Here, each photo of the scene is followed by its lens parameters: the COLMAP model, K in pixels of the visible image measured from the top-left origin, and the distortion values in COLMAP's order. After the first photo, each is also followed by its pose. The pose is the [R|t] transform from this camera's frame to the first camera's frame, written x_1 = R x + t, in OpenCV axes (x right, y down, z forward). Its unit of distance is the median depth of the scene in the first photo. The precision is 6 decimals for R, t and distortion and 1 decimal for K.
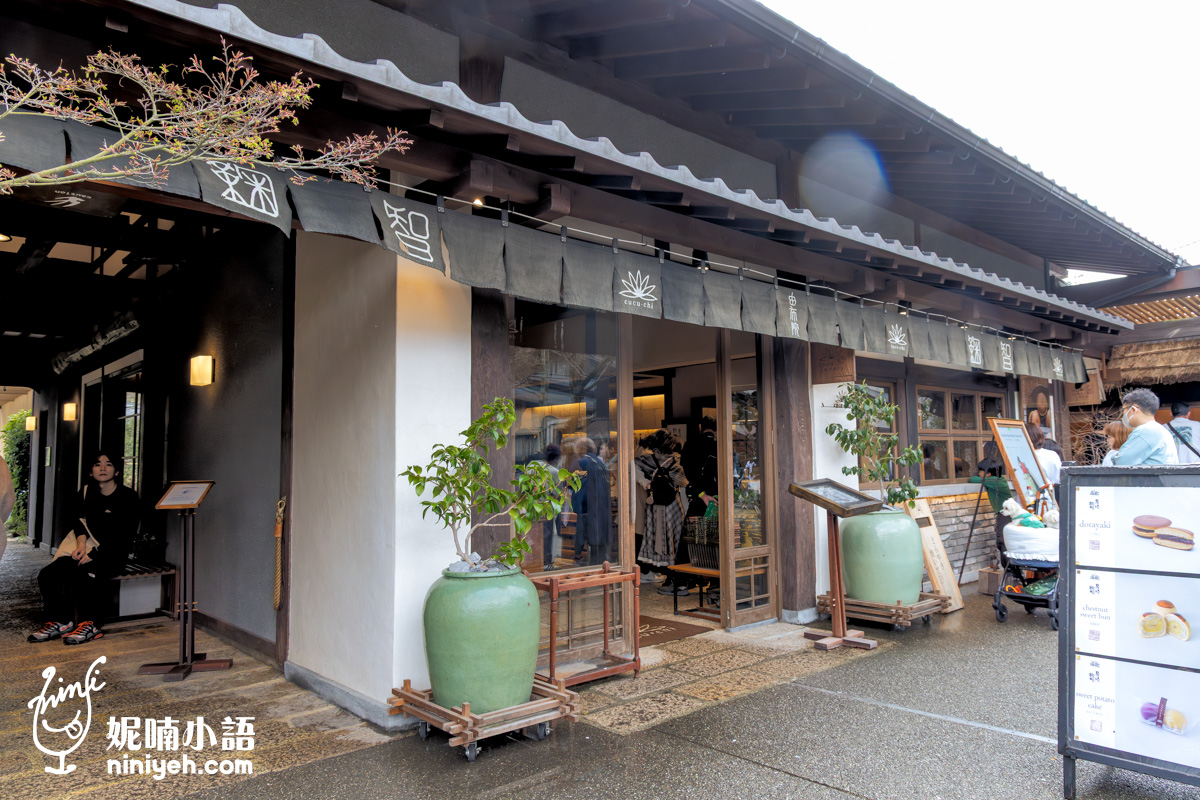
lens RADIAL K [[803.2, 0, 604.7], [0, 803.2, 387.2], [0, 0, 1]] dist [-0.001351, 0.002630]
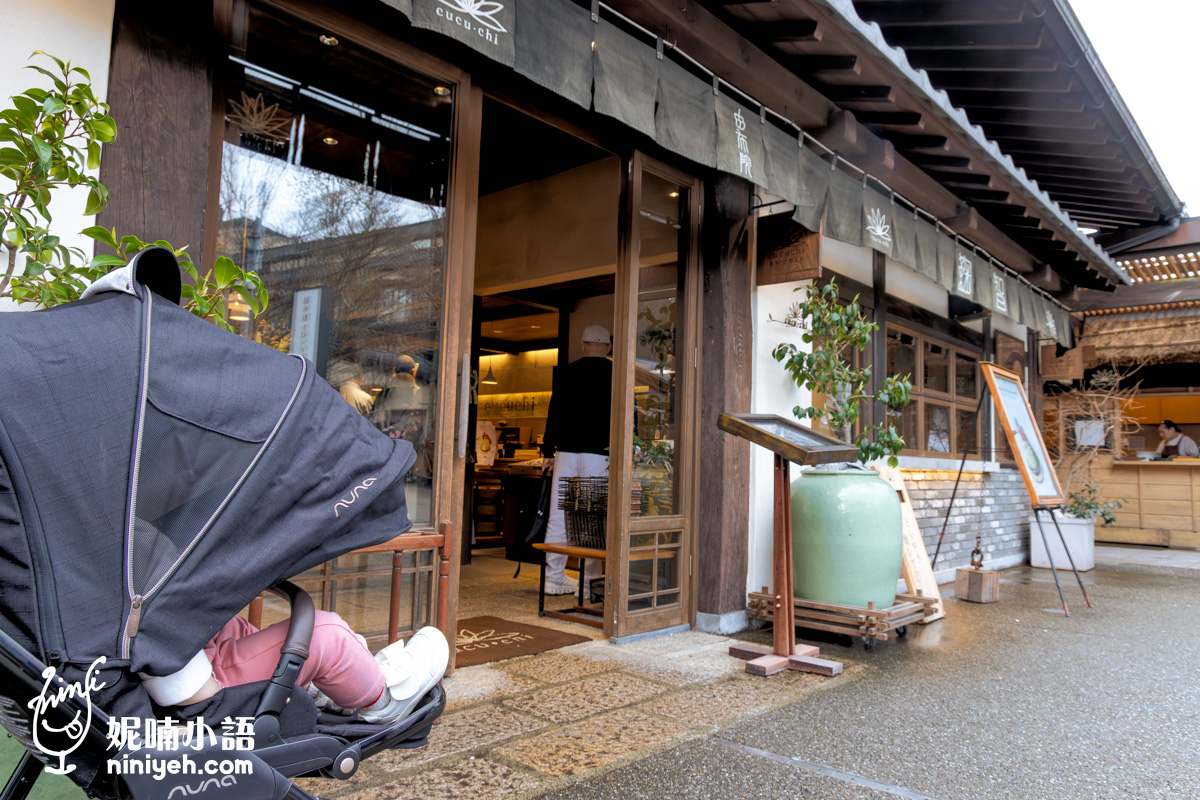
lens RADIAL K [[819.8, 0, 600.0], [0, 819.8, 400.0], [0, 0, 1]] dist [-0.004718, -0.003066]
pose [[0.994449, 0.048818, 0.093212, 0.069414], [-0.049862, 0.998717, 0.008898, 0.100040], [-0.092658, -0.013496, 0.995607, 0.335359]]
